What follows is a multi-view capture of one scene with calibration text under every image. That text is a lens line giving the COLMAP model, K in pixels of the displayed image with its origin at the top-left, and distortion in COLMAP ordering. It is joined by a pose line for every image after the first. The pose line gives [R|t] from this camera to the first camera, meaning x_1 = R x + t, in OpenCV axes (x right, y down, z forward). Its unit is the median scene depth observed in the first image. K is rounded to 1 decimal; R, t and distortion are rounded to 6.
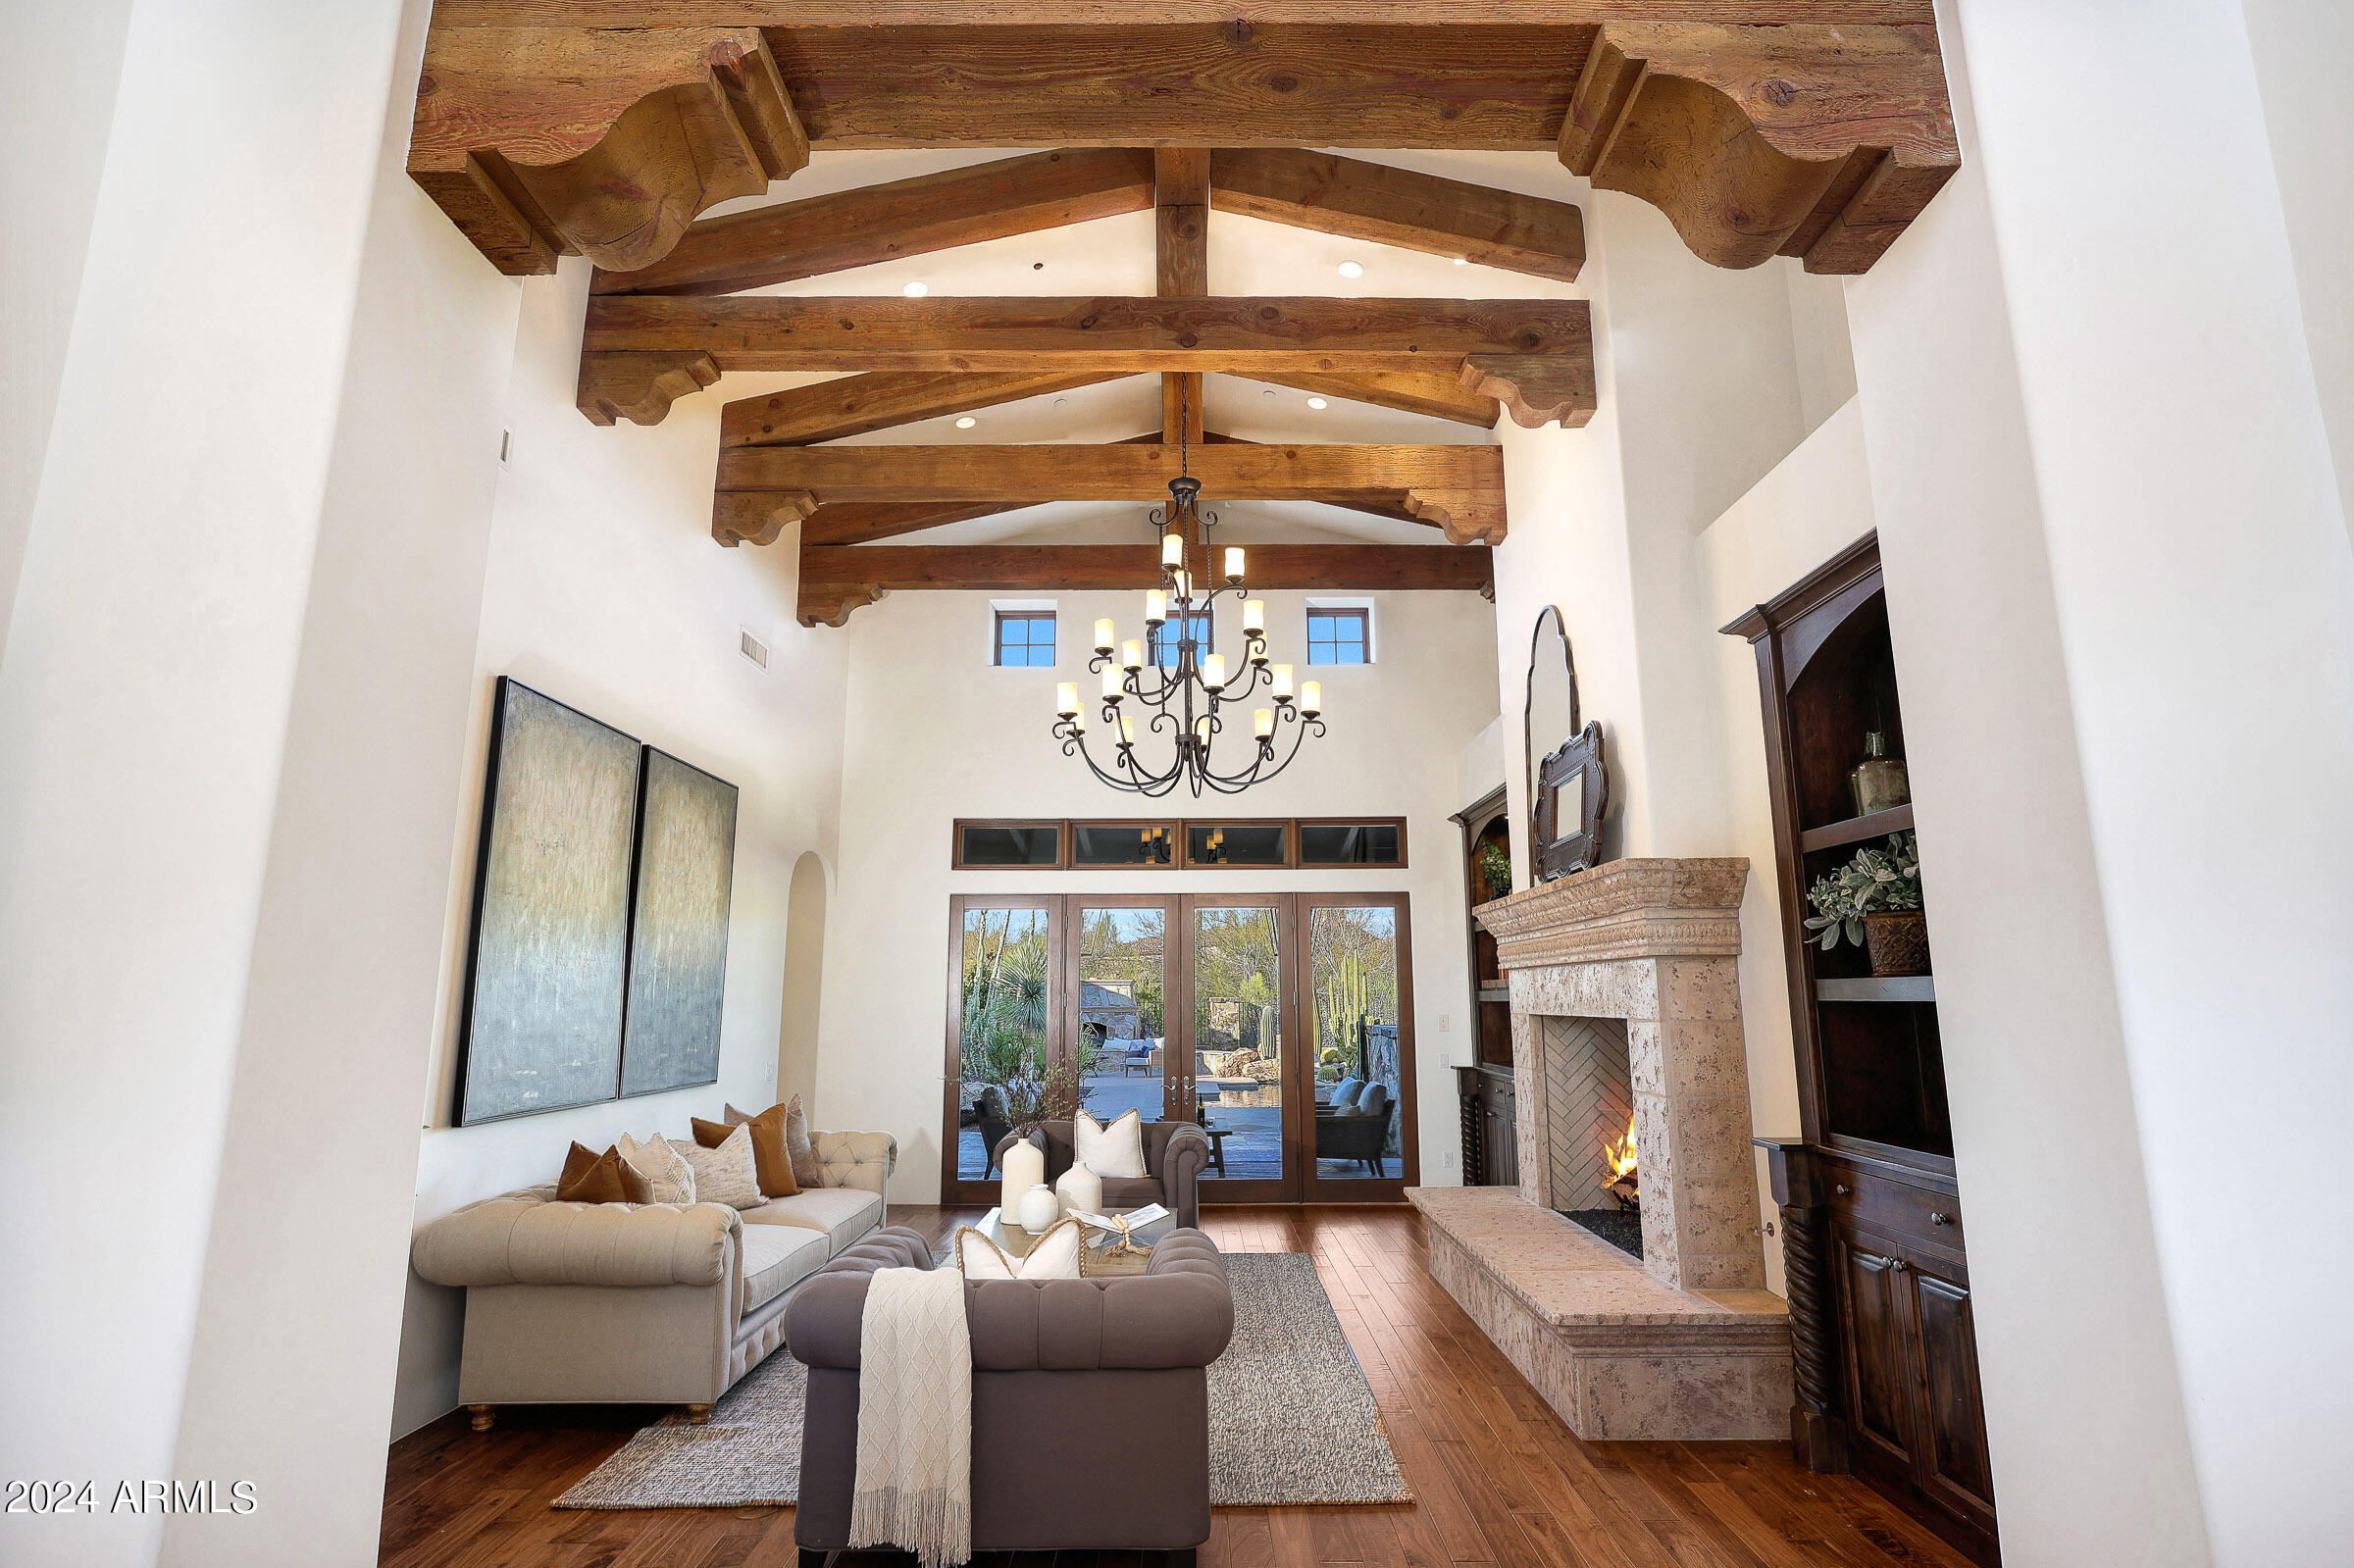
lens RADIAL K [[1164.1, 0, 1172.3], [0, 1164.1, 771.7], [0, 0, 1]] dist [-0.020217, 0.001624]
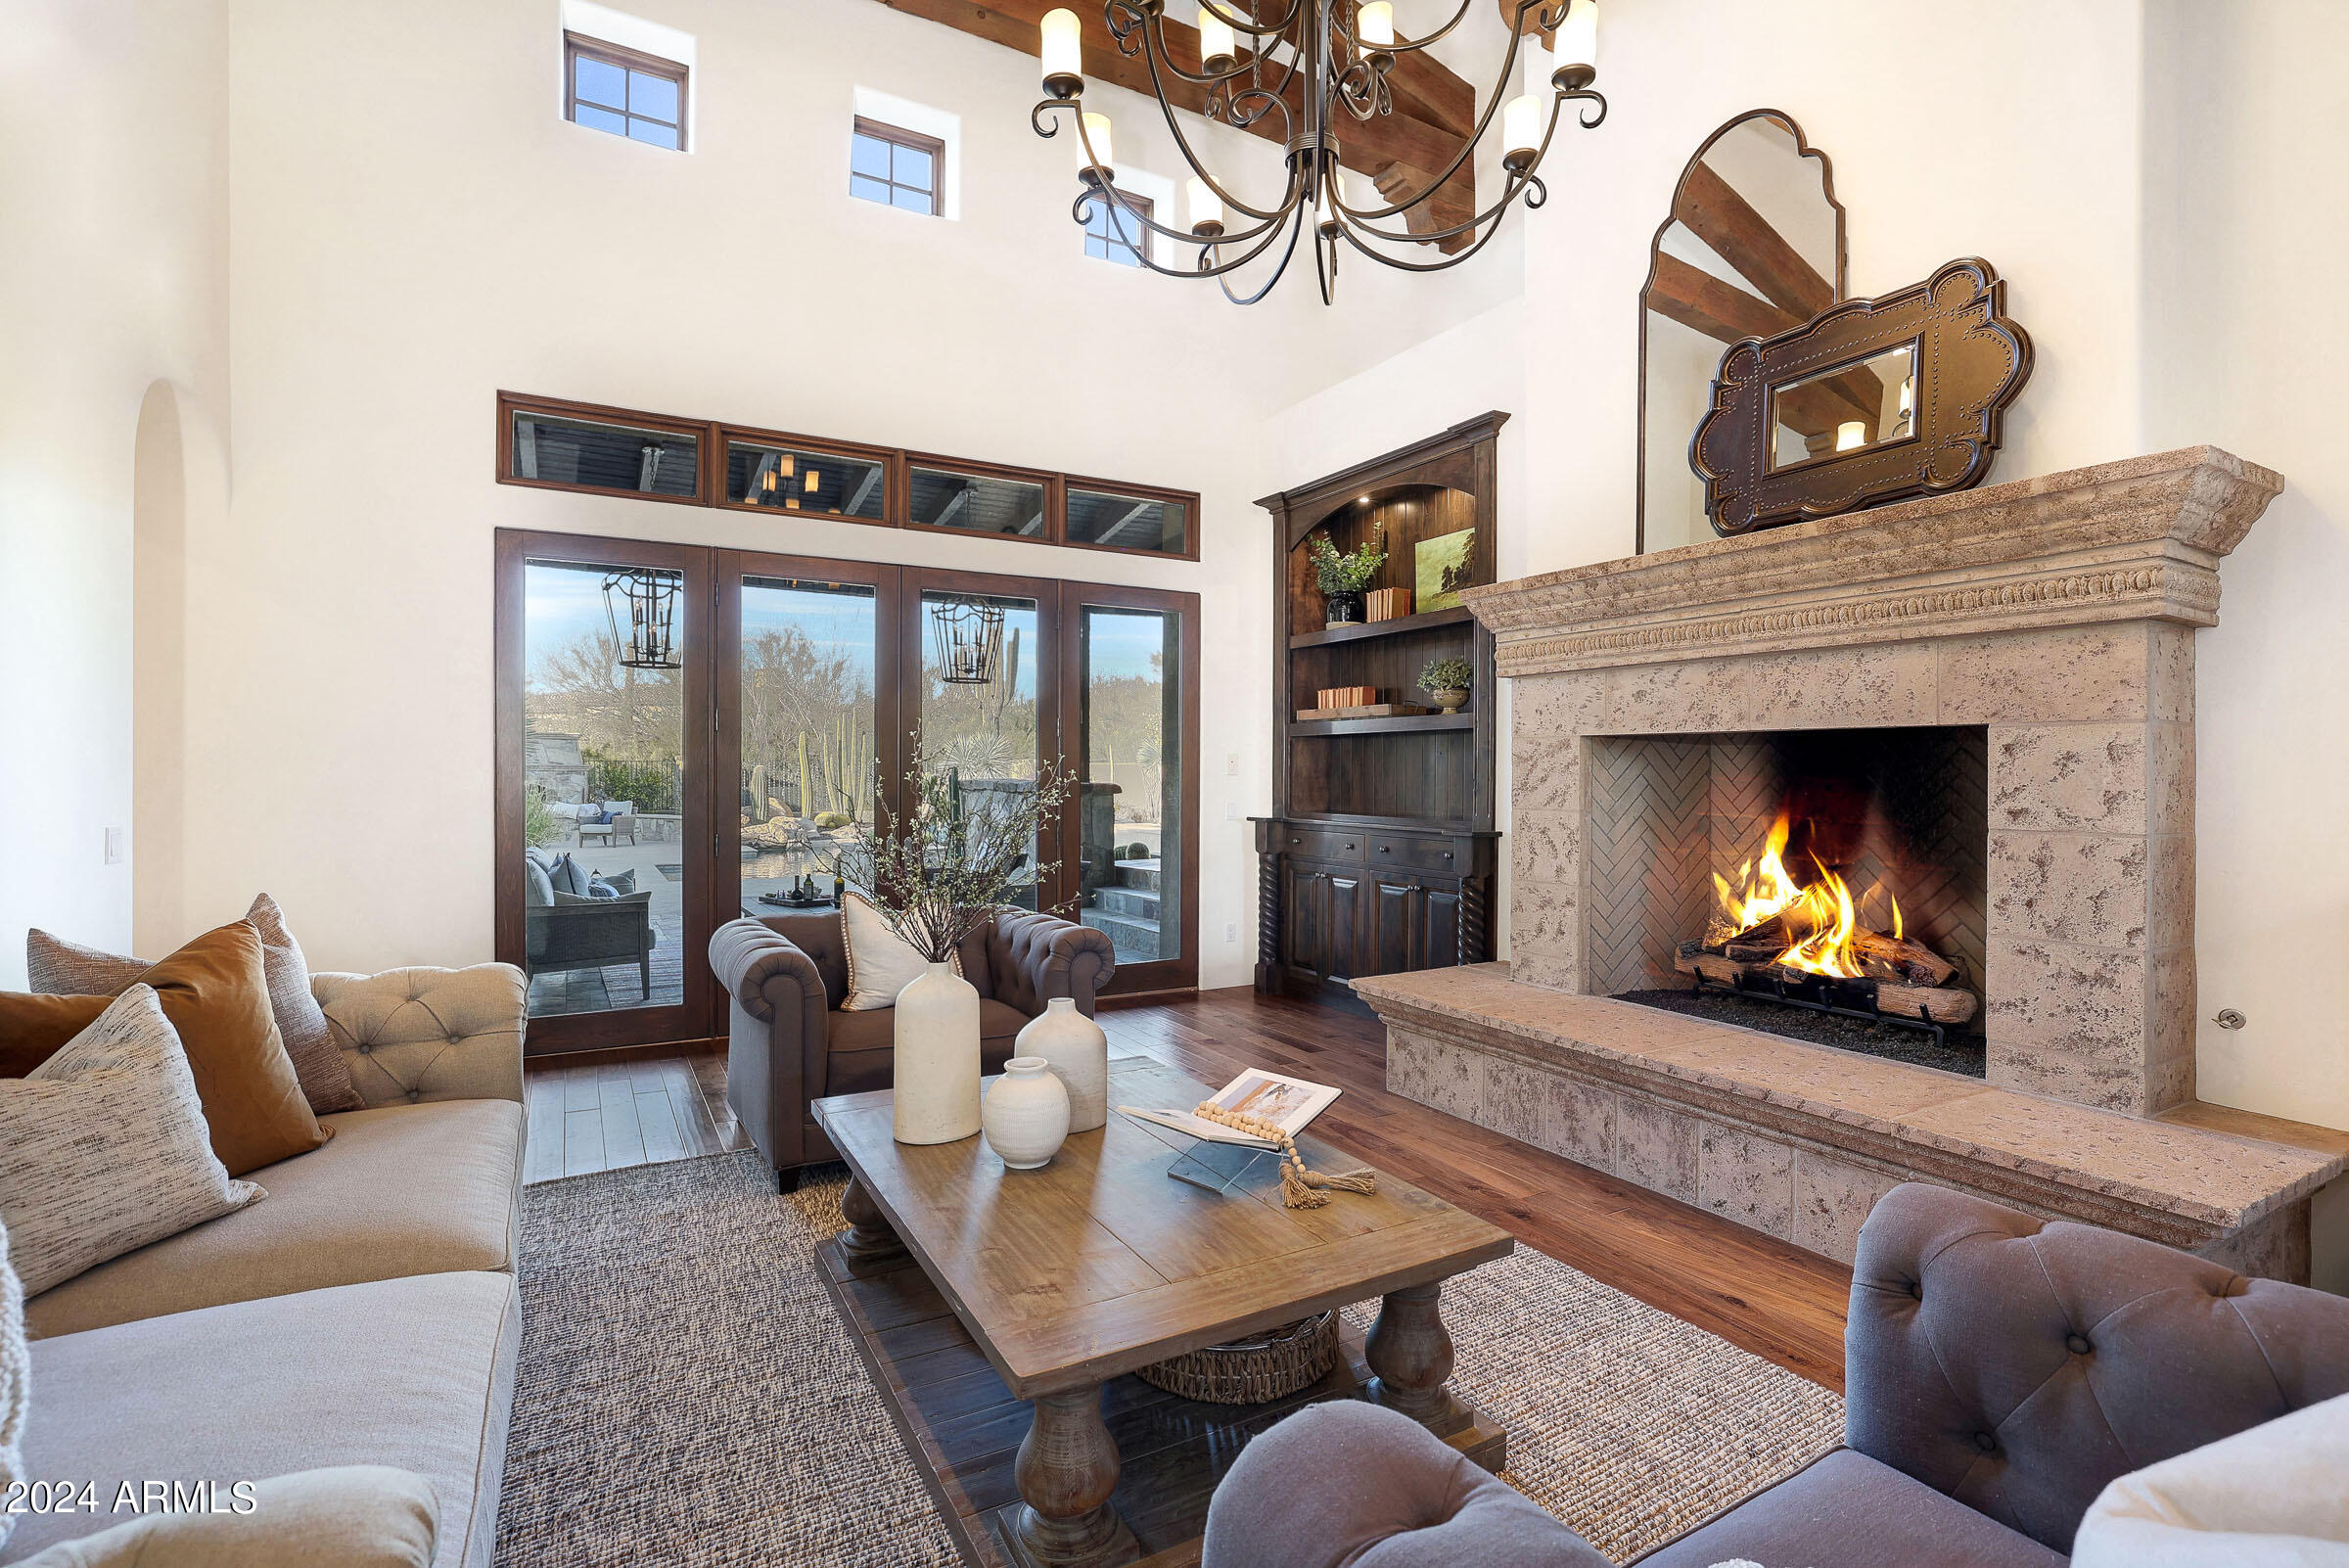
lens RADIAL K [[1101.8, 0, 1168.4], [0, 1101.8, 780.8], [0, 0, 1]] dist [-0.049558, 0.022831]
pose [[0.865896, 0.002012, 0.500221, -0.256253], [-0.101212, 0.980014, 0.171258, 0.153519], [-0.489878, -0.198920, 0.848793, 0.574293]]
